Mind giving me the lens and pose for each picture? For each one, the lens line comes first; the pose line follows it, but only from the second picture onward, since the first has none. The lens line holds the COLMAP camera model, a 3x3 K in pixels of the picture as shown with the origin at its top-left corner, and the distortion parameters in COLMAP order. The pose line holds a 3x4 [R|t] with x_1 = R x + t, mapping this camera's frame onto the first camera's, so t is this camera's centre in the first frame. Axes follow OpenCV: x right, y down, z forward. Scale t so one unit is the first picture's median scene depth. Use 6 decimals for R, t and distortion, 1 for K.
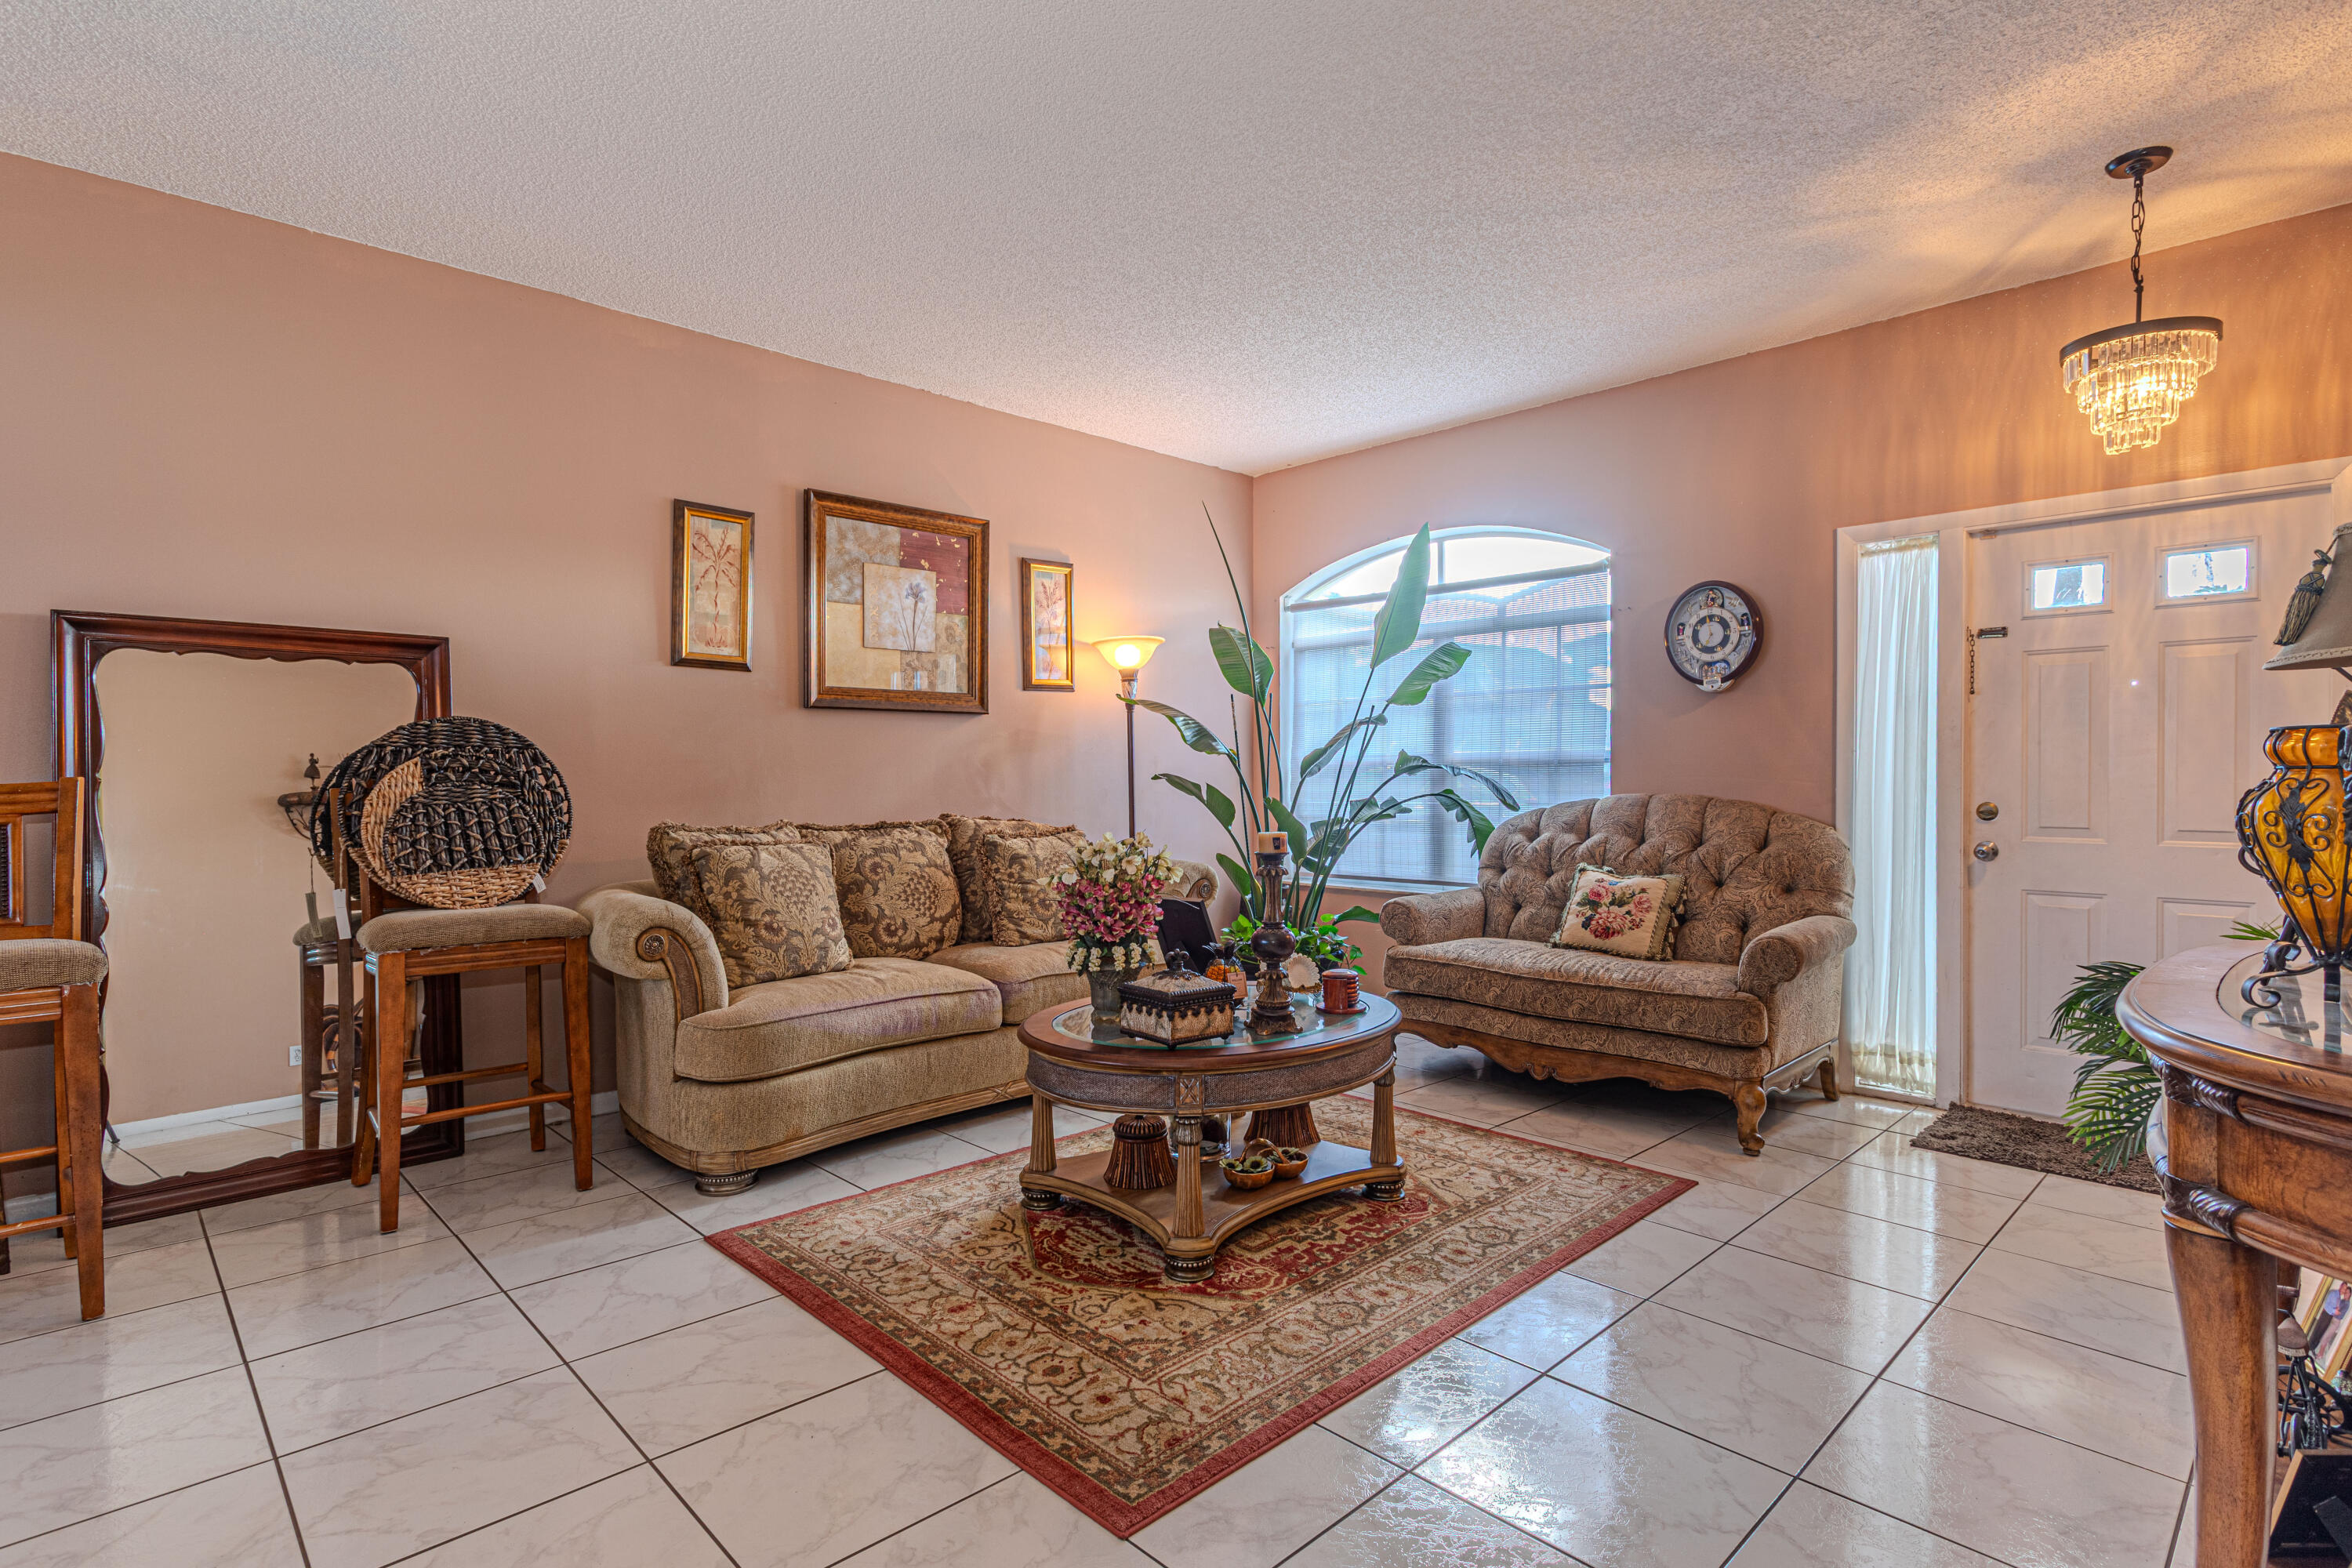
lens RADIAL K [[1167.4, 0, 1176.0], [0, 1167.4, 784.0], [0, 0, 1]] dist [-0.000052, 0.000699]
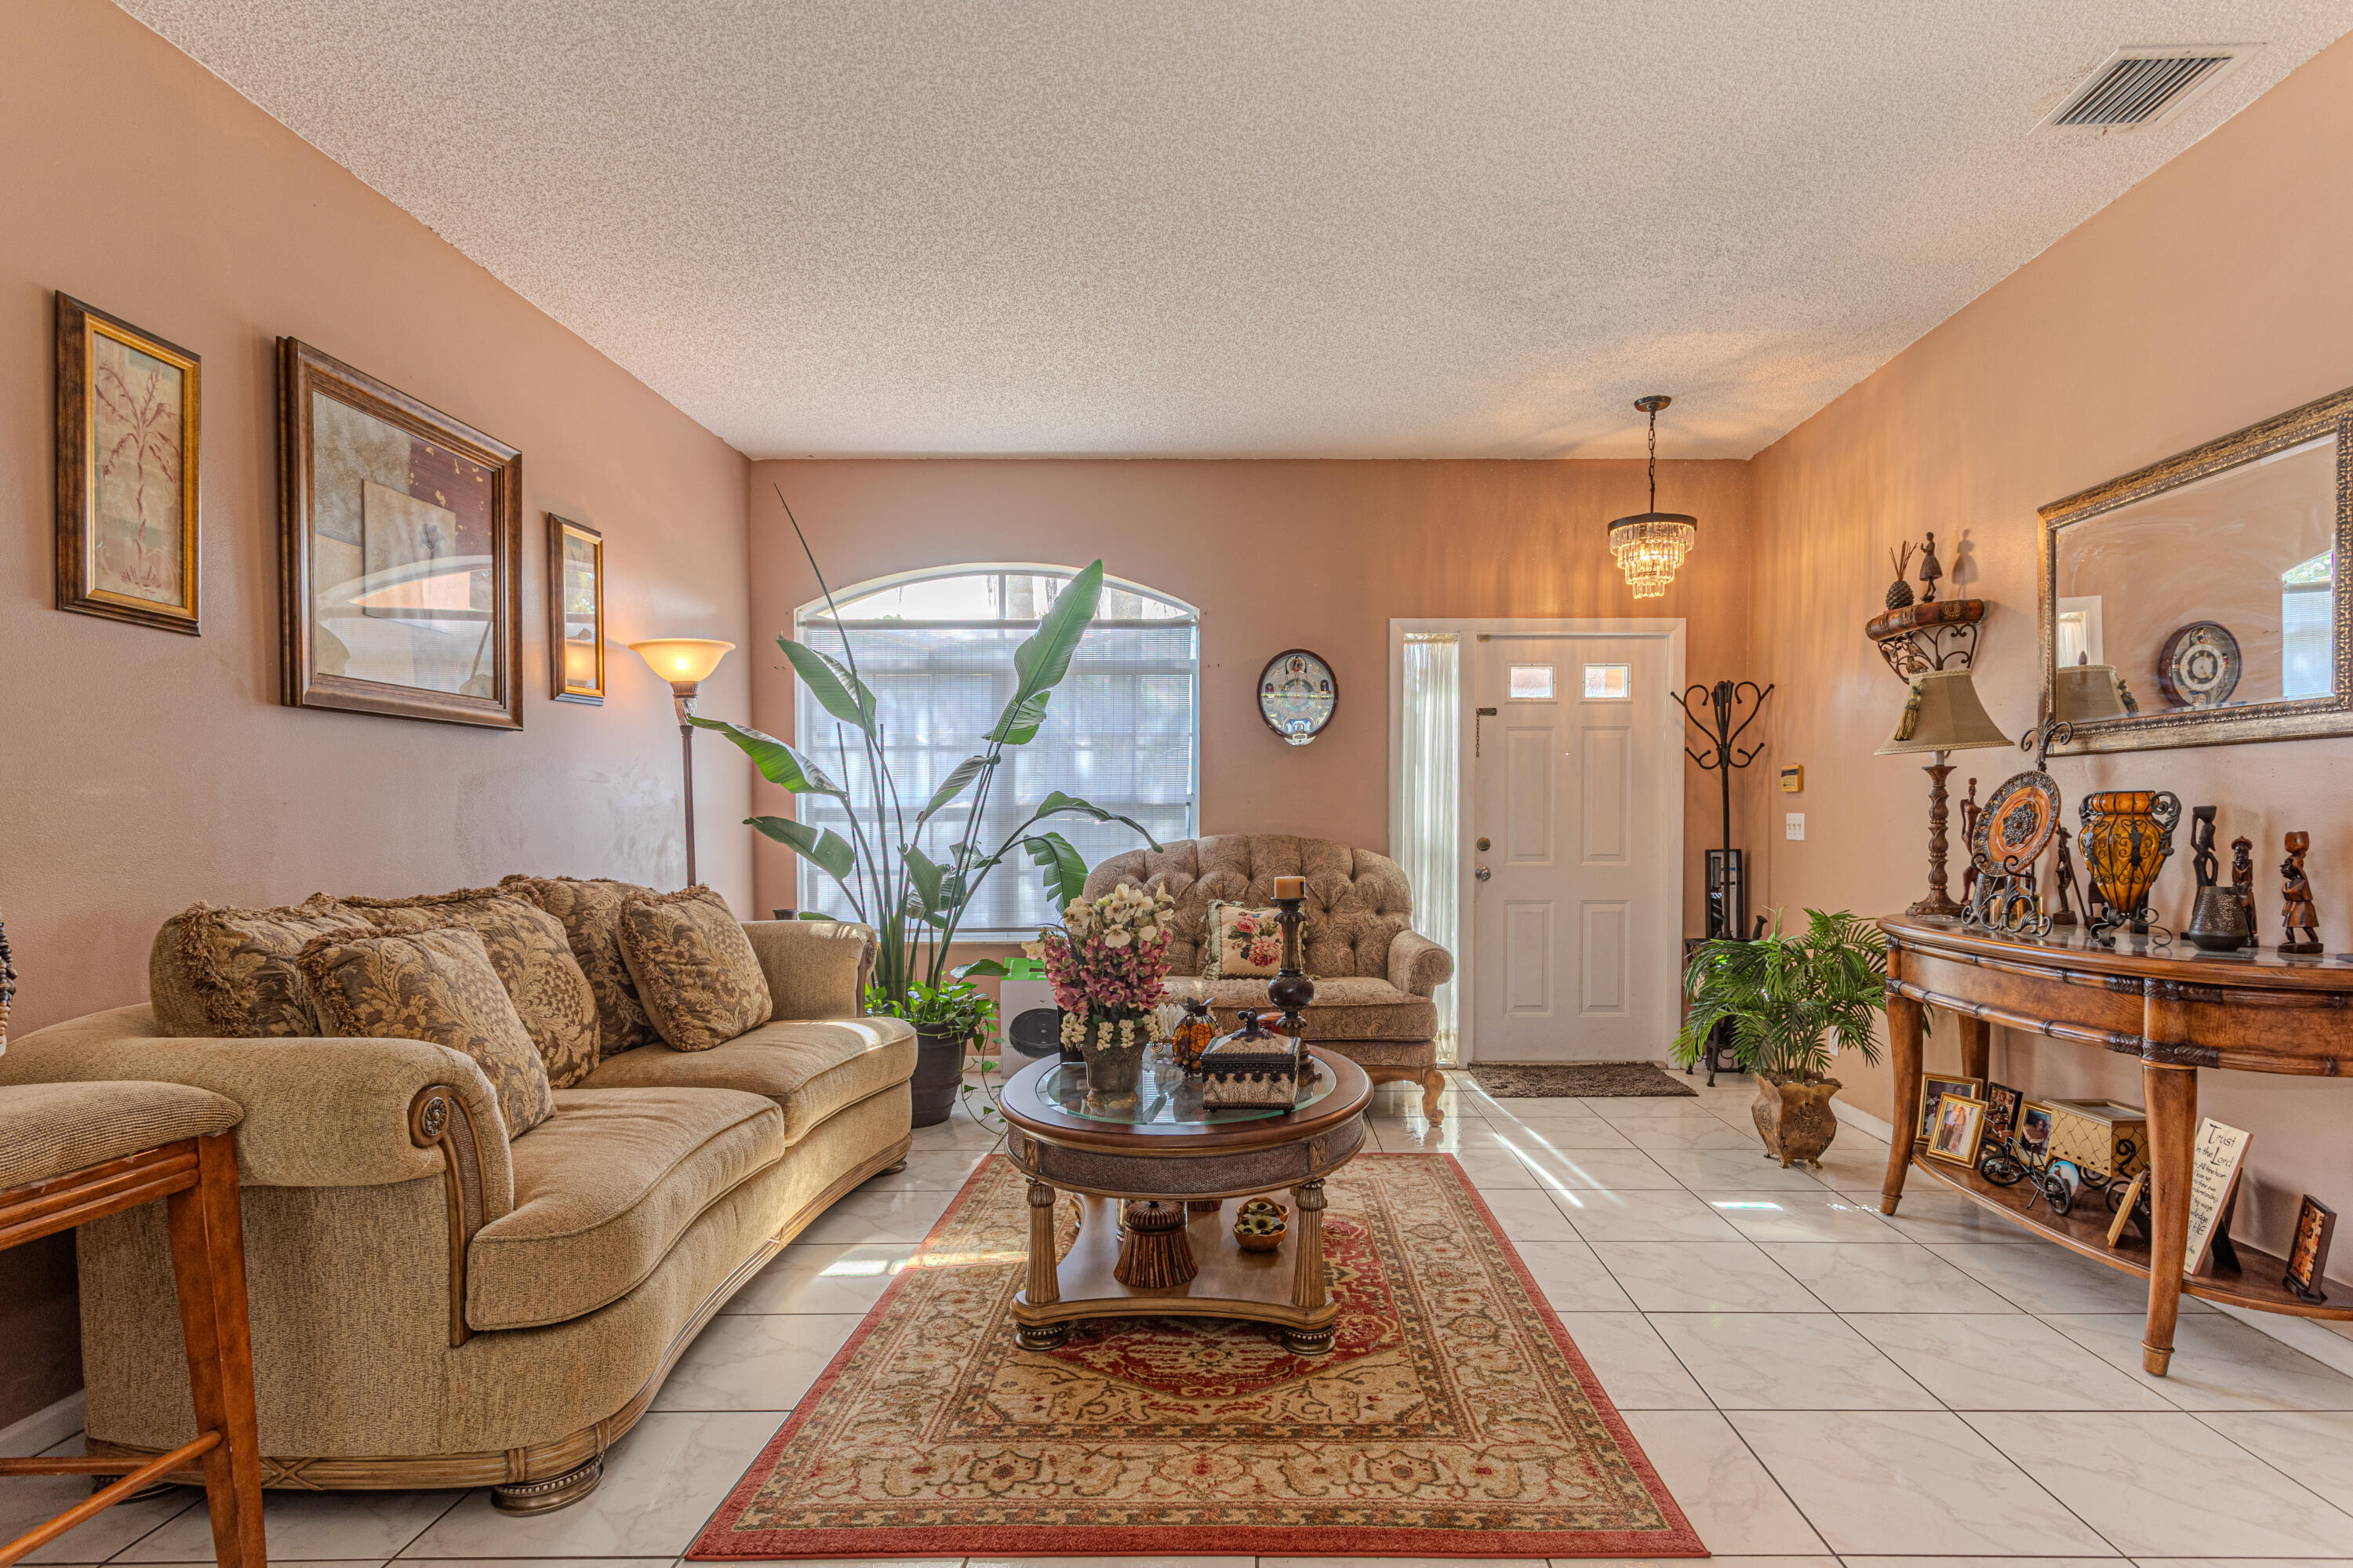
lens RADIAL K [[1165.7, 0, 1282.5], [0, 1165.7, 848.2], [0, 0, 1]] dist [-0.001937, 0.007044]
pose [[0.691791, -0.019404, 0.721837, -0.424298], [0.006172, 0.999761, 0.020961, -0.001787], [-0.722071, -0.010046, 0.691746, 0.230209]]
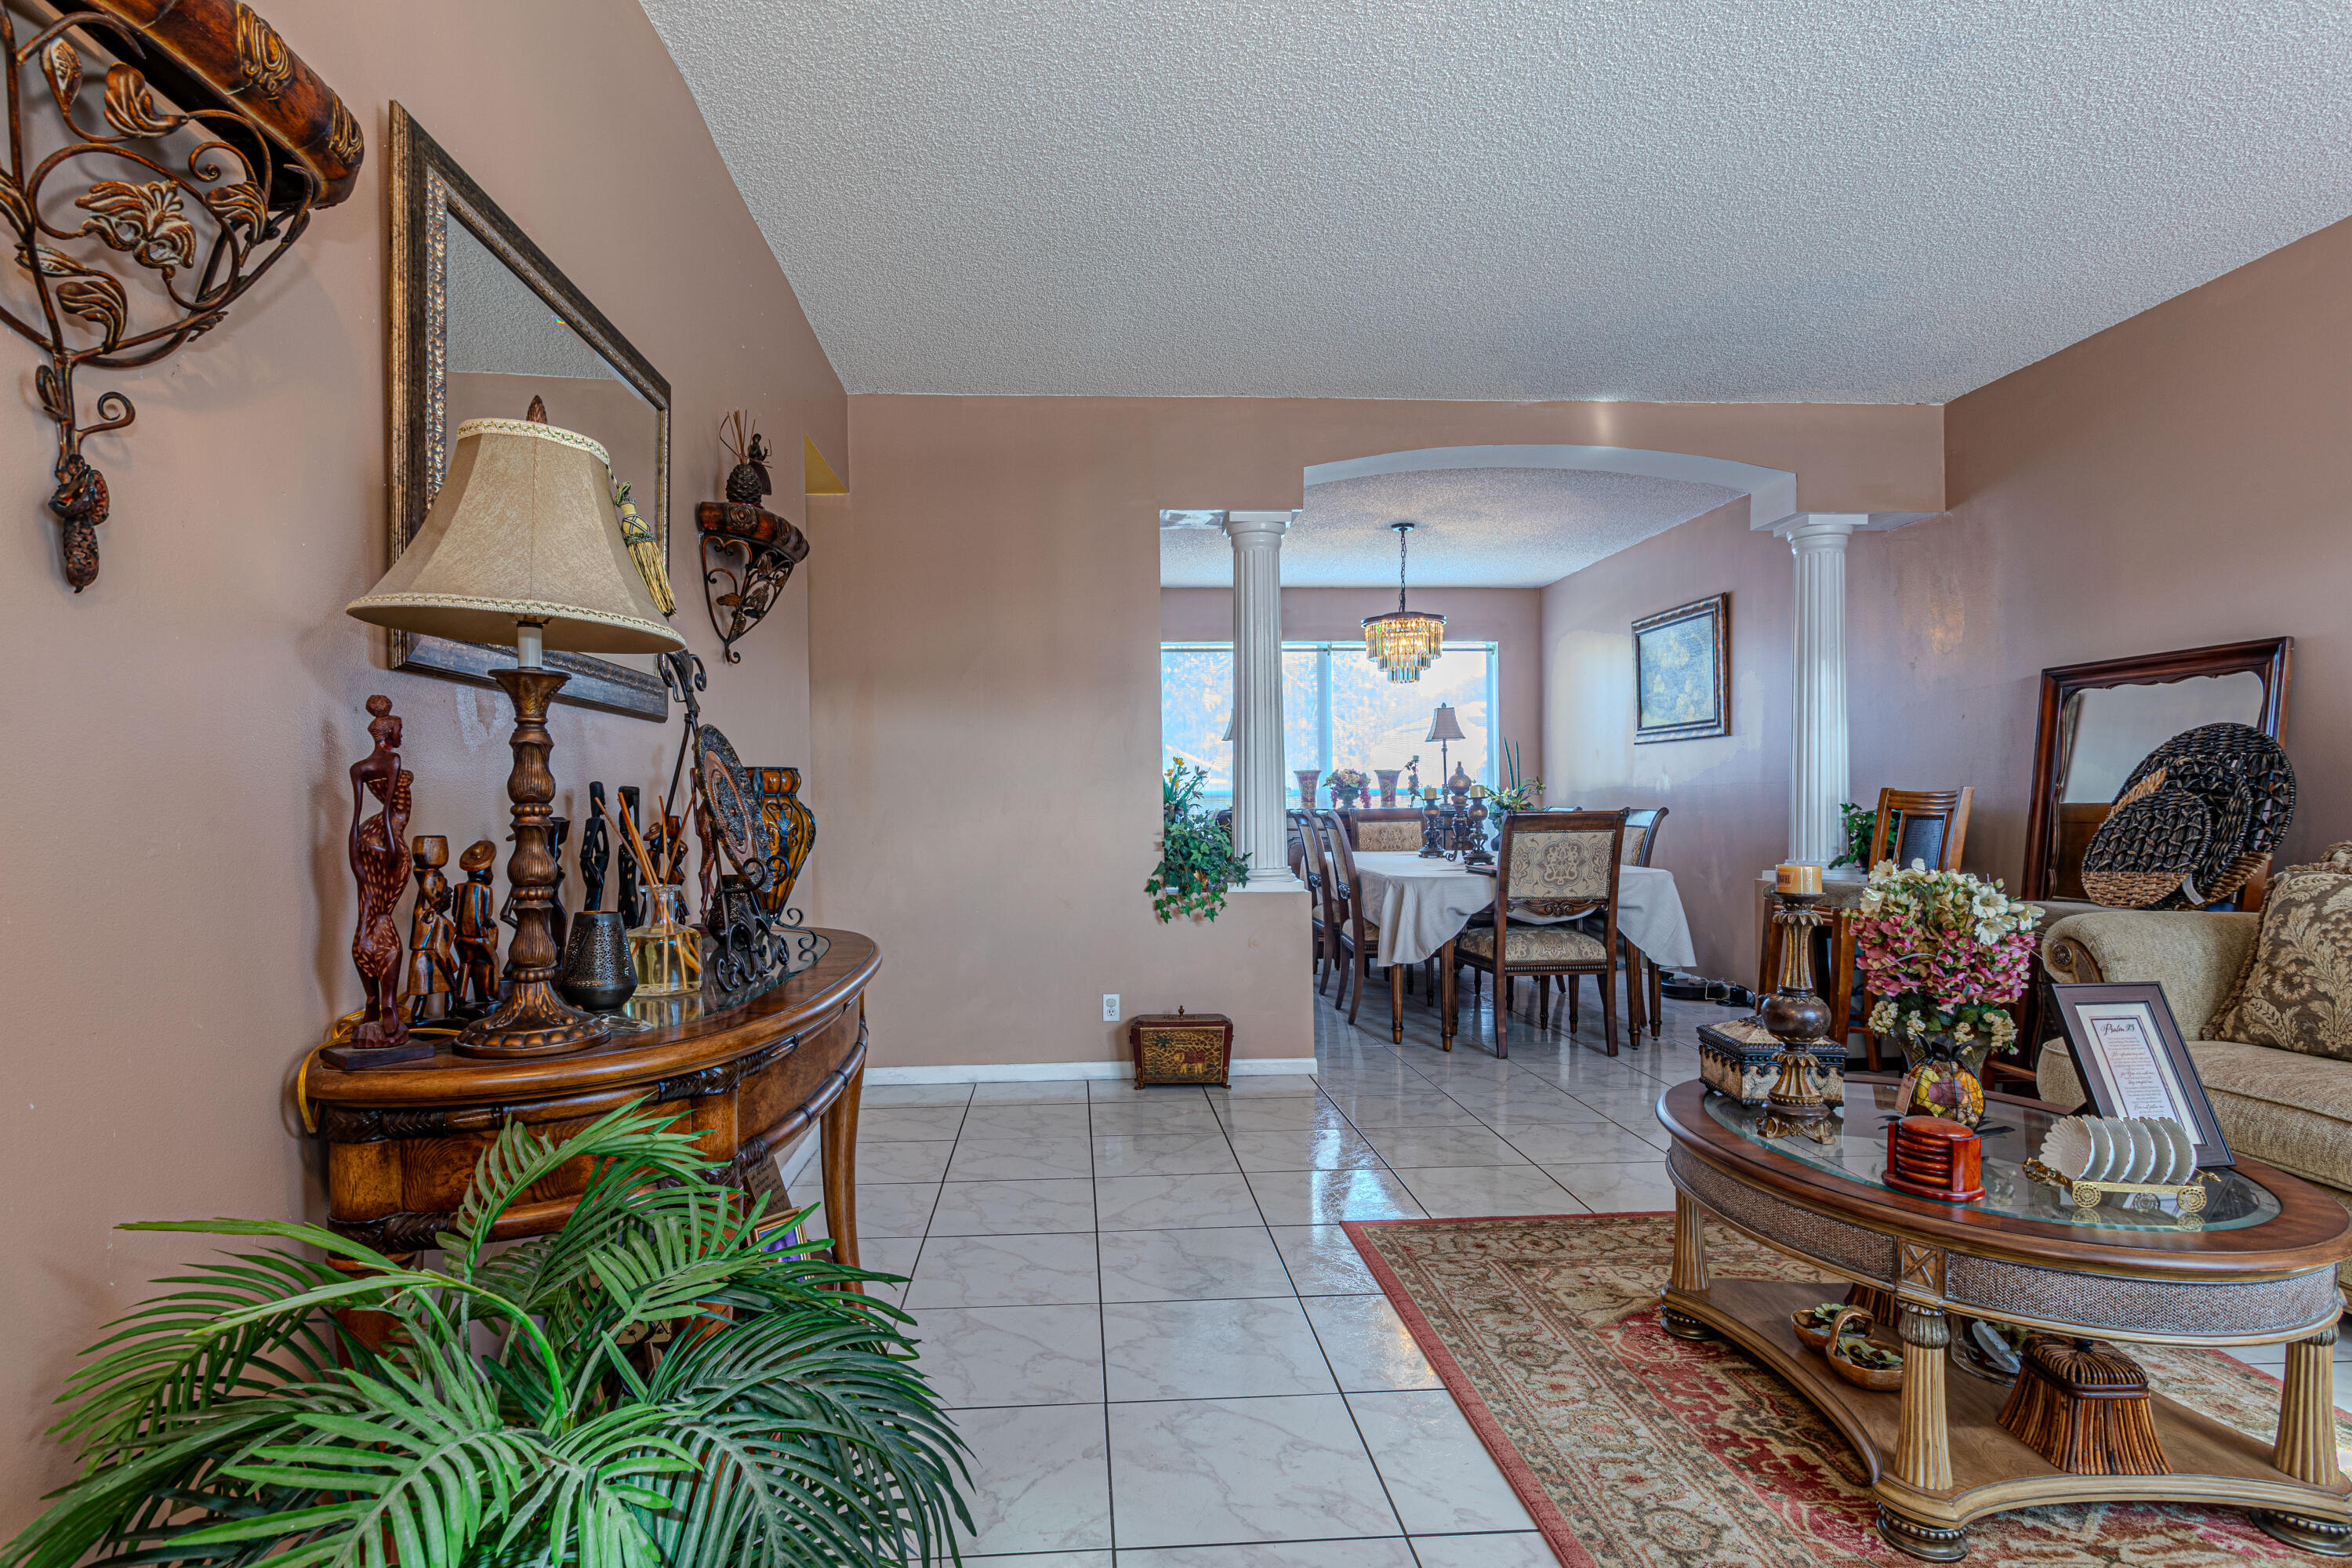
lens RADIAL K [[1224.6, 0, 1152.0], [0, 1224.6, 829.3], [0, 0, 1]] dist [0.003647, 0.001310]
pose [[-0.652754, 0.026066, -0.757121, 0.630739], [0.006646, 0.999566, 0.028683, -0.002977], [0.757541, 0.013691, -0.652644, 0.817330]]
